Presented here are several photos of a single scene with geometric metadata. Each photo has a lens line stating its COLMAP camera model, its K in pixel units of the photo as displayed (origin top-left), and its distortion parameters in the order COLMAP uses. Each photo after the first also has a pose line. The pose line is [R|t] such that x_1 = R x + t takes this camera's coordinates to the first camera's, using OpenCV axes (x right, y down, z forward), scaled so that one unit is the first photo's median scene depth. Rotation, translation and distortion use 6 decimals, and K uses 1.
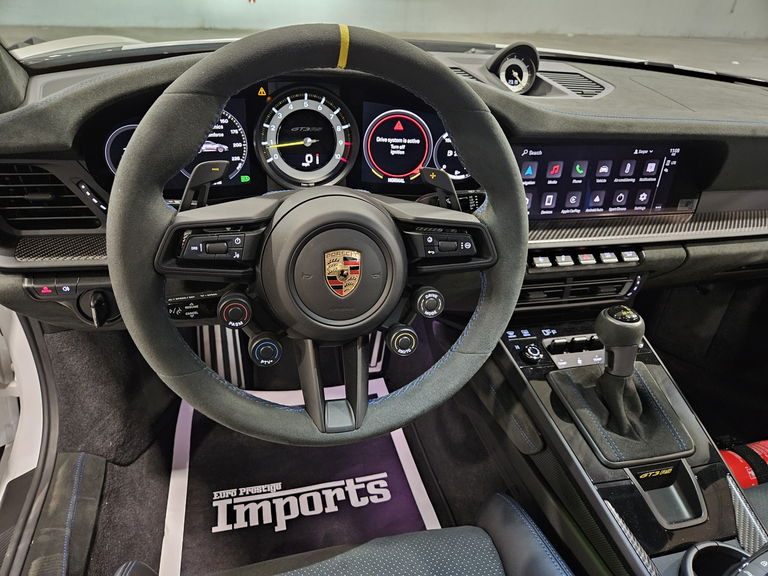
lens RADIAL K [[518.3, 0, 389.5], [0, 518.3, 289.5], [0, 0, 1]] dist [0.055458, -0.048059]
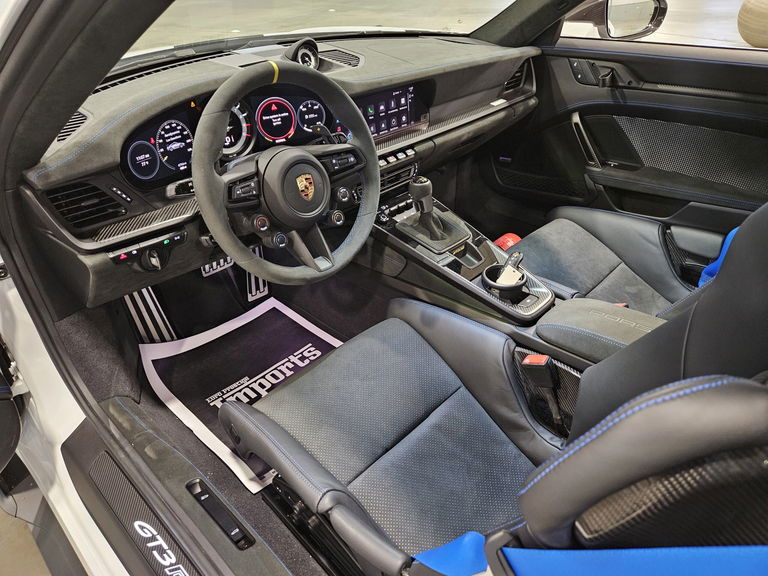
lens RADIAL K [[502.7, 0, 381.5], [0, 502.7, 295.8], [0, 0, 1]] dist [0.056281, -0.039349]
pose [[0.852024, -0.360149, 0.379931, -0.542560], [0.324911, 0.932850, 0.155642, 0.111222], [-0.410473, -0.009167, 0.911827, -0.645831]]
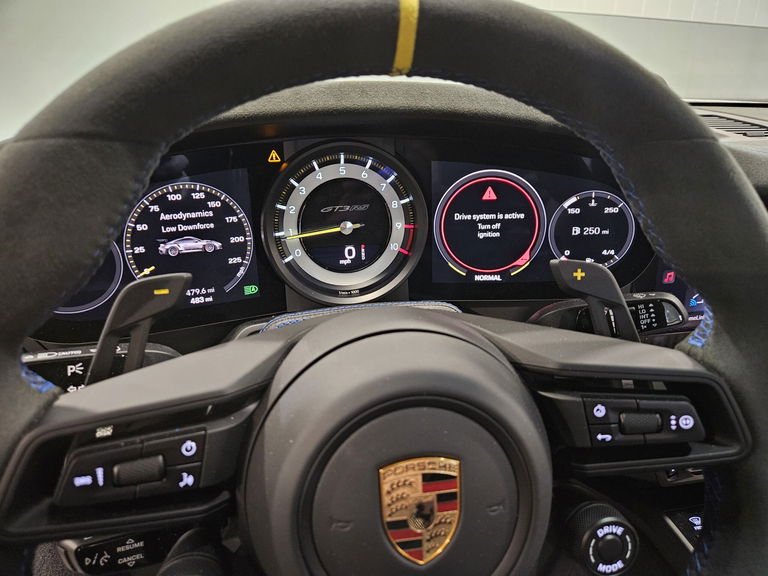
lens RADIAL K [[518.3, 0, 389.5], [0, 518.3, 289.5], [0, 0, 1]] dist [0.055458, -0.048059]
pose [[0.994144, -0.049411, -0.096110, -0.049430], [0.034333, 0.987684, -0.152646, -0.112971], [0.102469, 0.148453, 0.983596, 0.403519]]
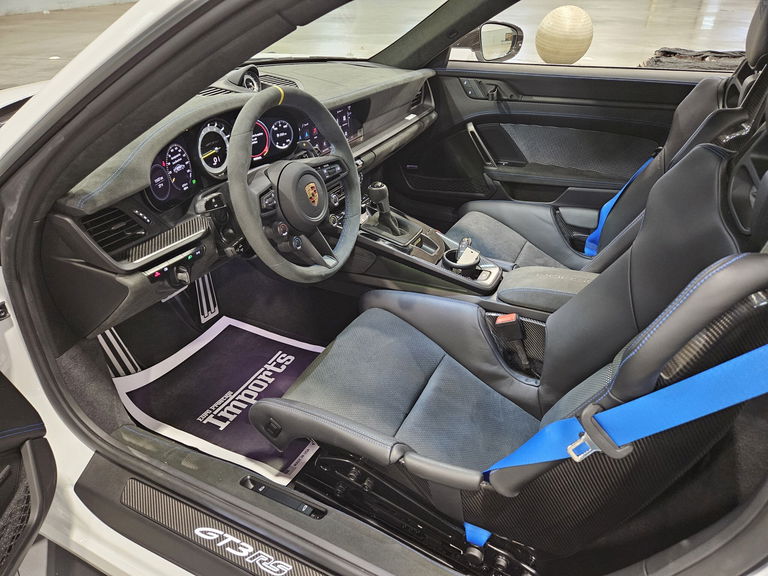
lens RADIAL K [[502.7, 0, 381.5], [0, 502.7, 295.8], [0, 0, 1]] dist [0.056281, -0.039349]
pose [[0.658535, -0.455408, 0.599111, -1.041858], [0.410827, 0.884568, 0.220820, -0.002035], [-0.630518, 0.100713, 0.769613, -0.601343]]
